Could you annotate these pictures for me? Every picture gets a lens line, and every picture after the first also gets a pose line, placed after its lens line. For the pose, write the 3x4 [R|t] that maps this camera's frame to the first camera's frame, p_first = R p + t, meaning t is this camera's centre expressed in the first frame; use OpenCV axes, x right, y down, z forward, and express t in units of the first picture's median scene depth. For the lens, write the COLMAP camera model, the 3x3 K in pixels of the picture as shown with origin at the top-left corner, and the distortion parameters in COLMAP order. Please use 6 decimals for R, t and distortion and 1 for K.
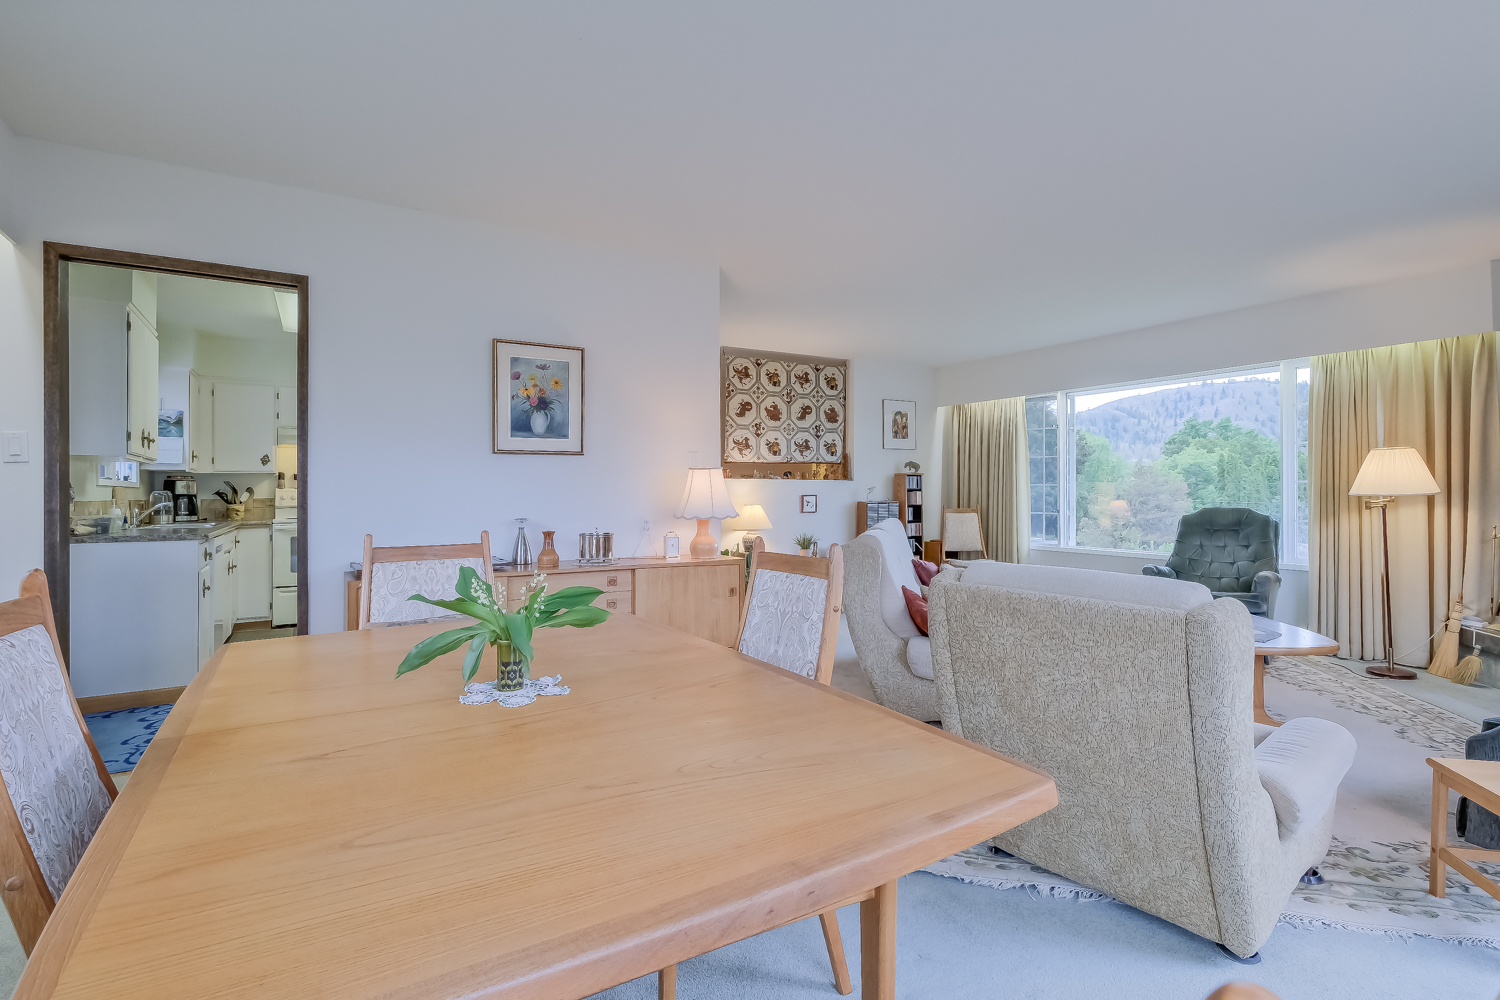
lens RADIAL K [[727.3, 0, 764.3], [0, 727.3, 485.3], [0, 0, 1]] dist [0.002123, -0.000186]
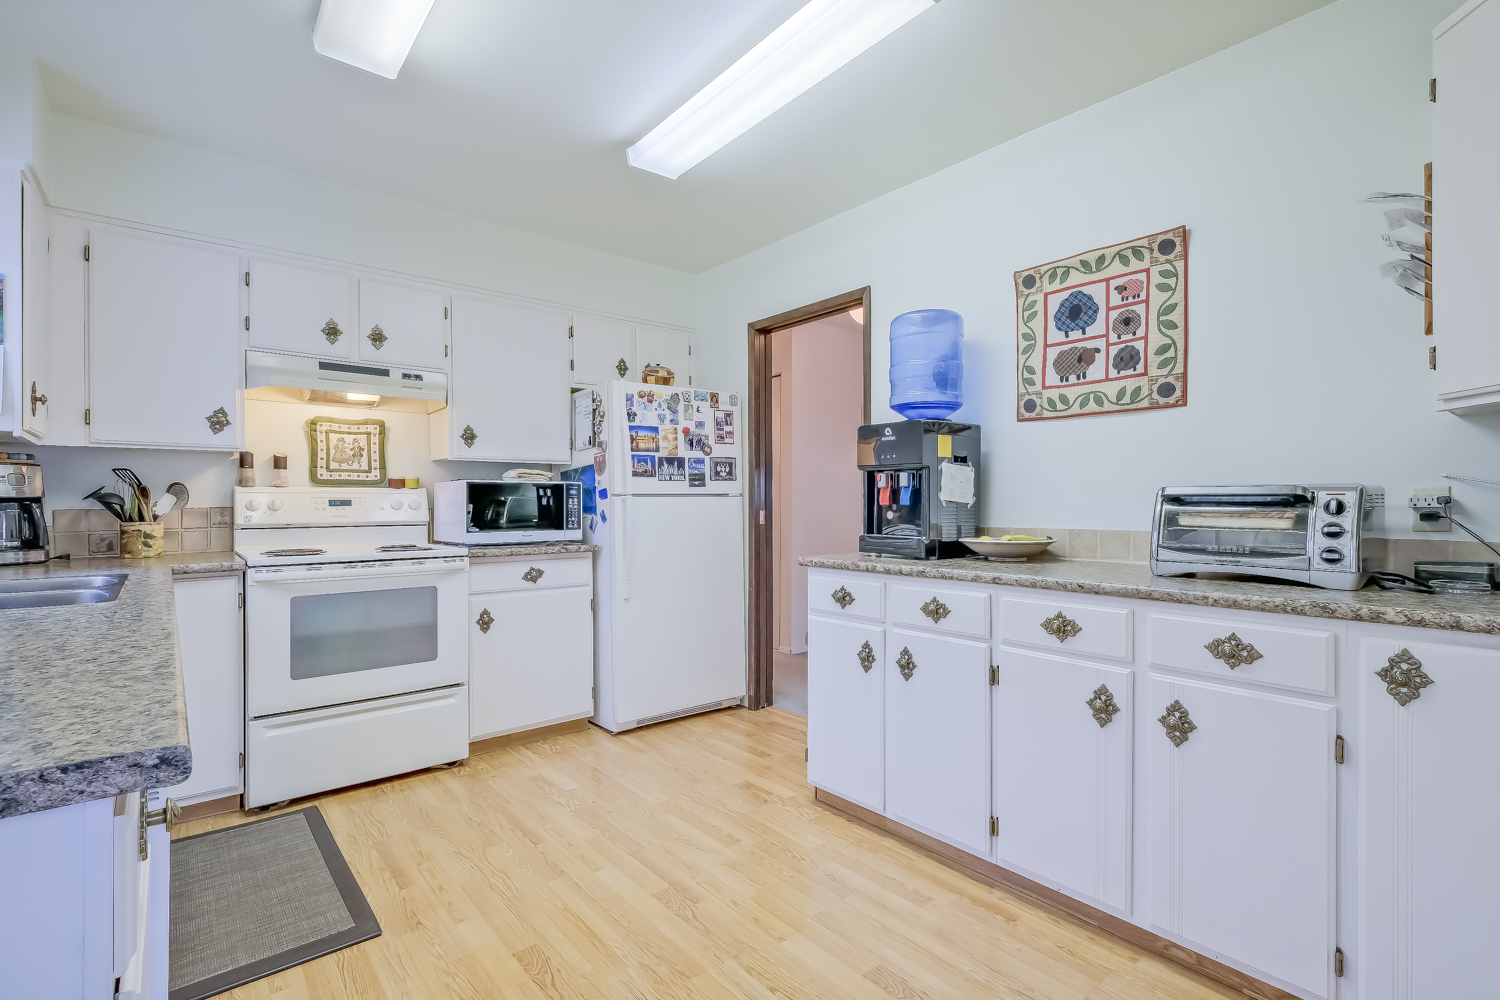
lens RADIAL K [[727.3, 0, 792.7], [0, 727.3, 498.5], [0, 0, 1]] dist [0.002123, -0.000186]
pose [[0.989074, 0.000305, 0.147422, -0.406096], [-0.001144, 0.999984, 0.005608, 0.009631], [-0.147418, -0.005715, 0.989058, 0.511455]]
